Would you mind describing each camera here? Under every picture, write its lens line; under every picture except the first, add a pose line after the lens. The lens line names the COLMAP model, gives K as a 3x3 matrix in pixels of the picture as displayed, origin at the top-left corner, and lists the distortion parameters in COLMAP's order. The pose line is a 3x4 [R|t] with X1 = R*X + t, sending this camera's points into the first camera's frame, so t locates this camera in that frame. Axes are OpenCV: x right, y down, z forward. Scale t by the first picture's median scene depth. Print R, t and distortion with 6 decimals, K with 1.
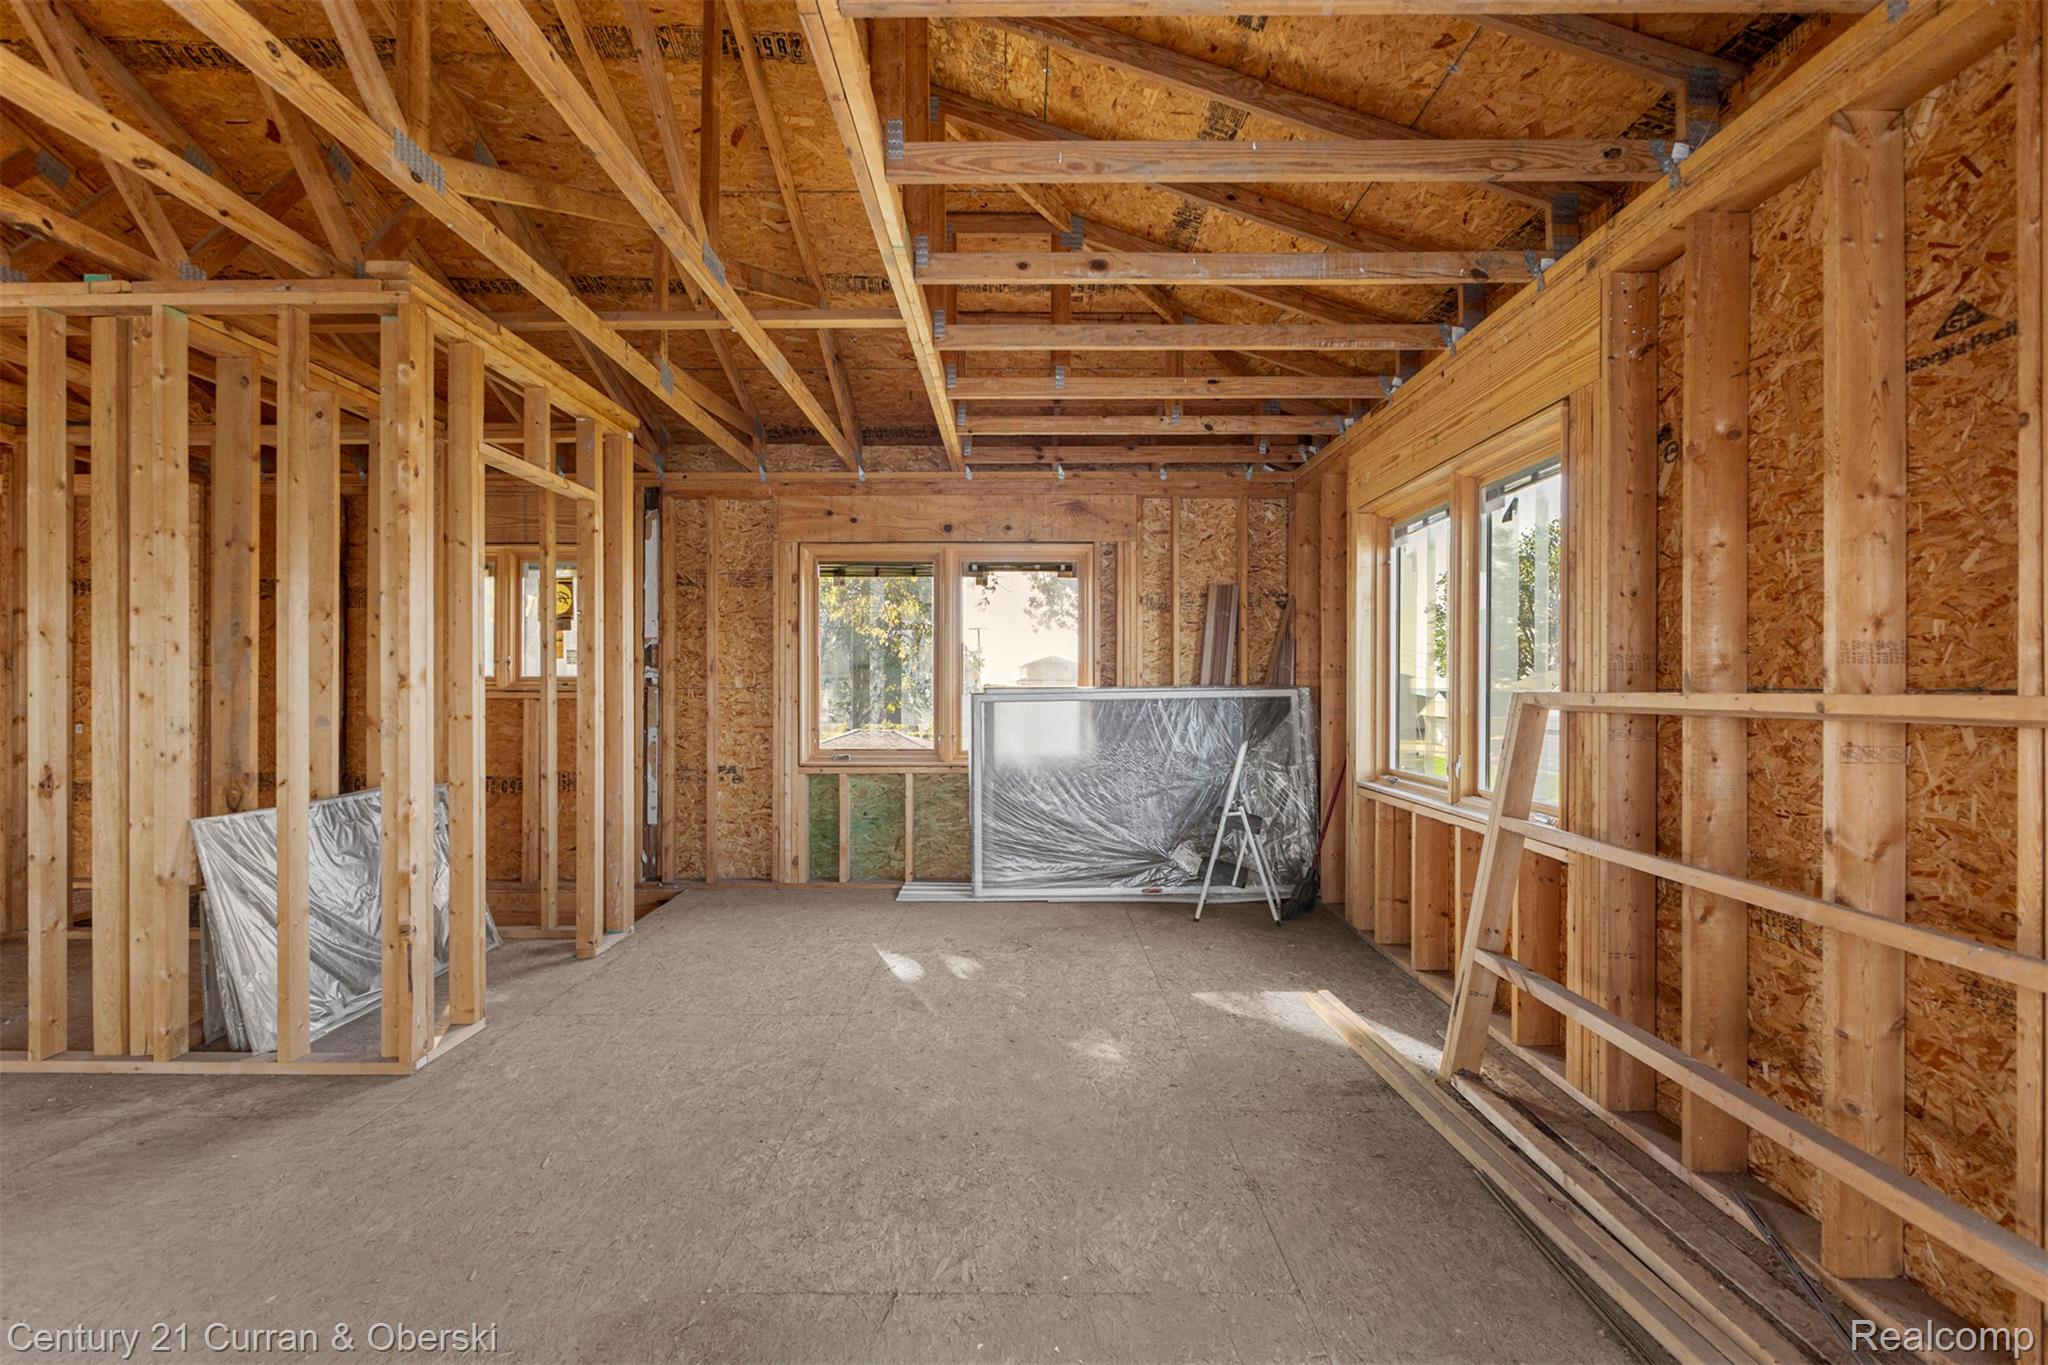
lens RADIAL K [[921.4, 0, 1024.0], [0, 921.4, 682.5], [0, 0, 1]] dist [-0.010509, -0.000404]
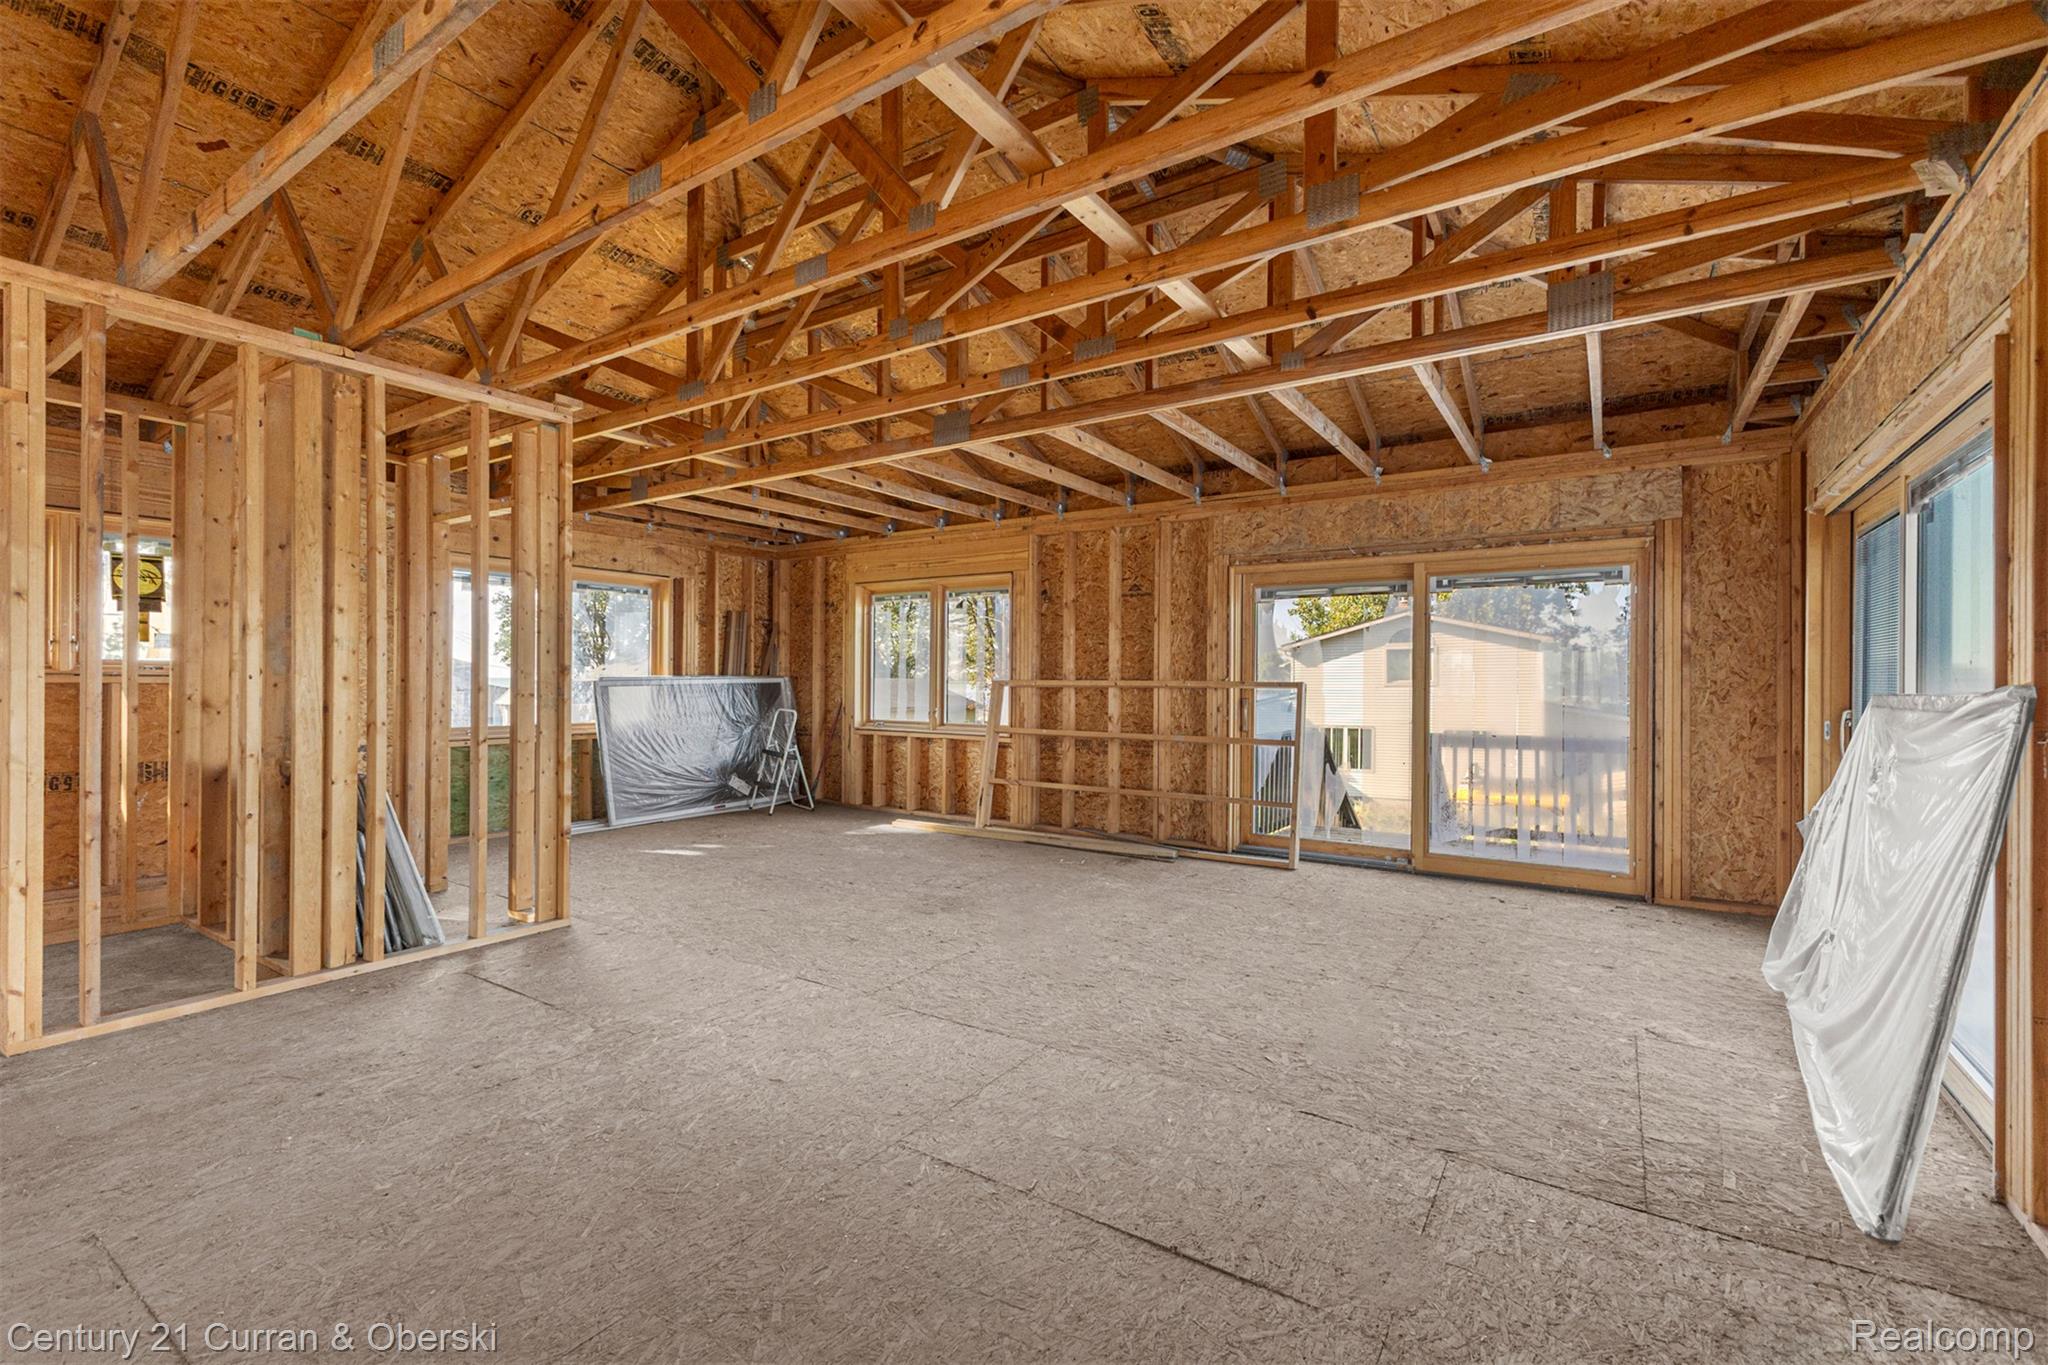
lens RADIAL K [[881.5, 0, 1024.0], [0, 881.5, 682.5], [0, 0, 1]] dist [-0.000666, -0.000092]
pose [[0.551647, 0.000171, 0.834077, -1.462644], [-0.008845, 0.999945, 0.005645, 0.004310], [-0.834031, -0.010492, 0.551618, -0.445896]]
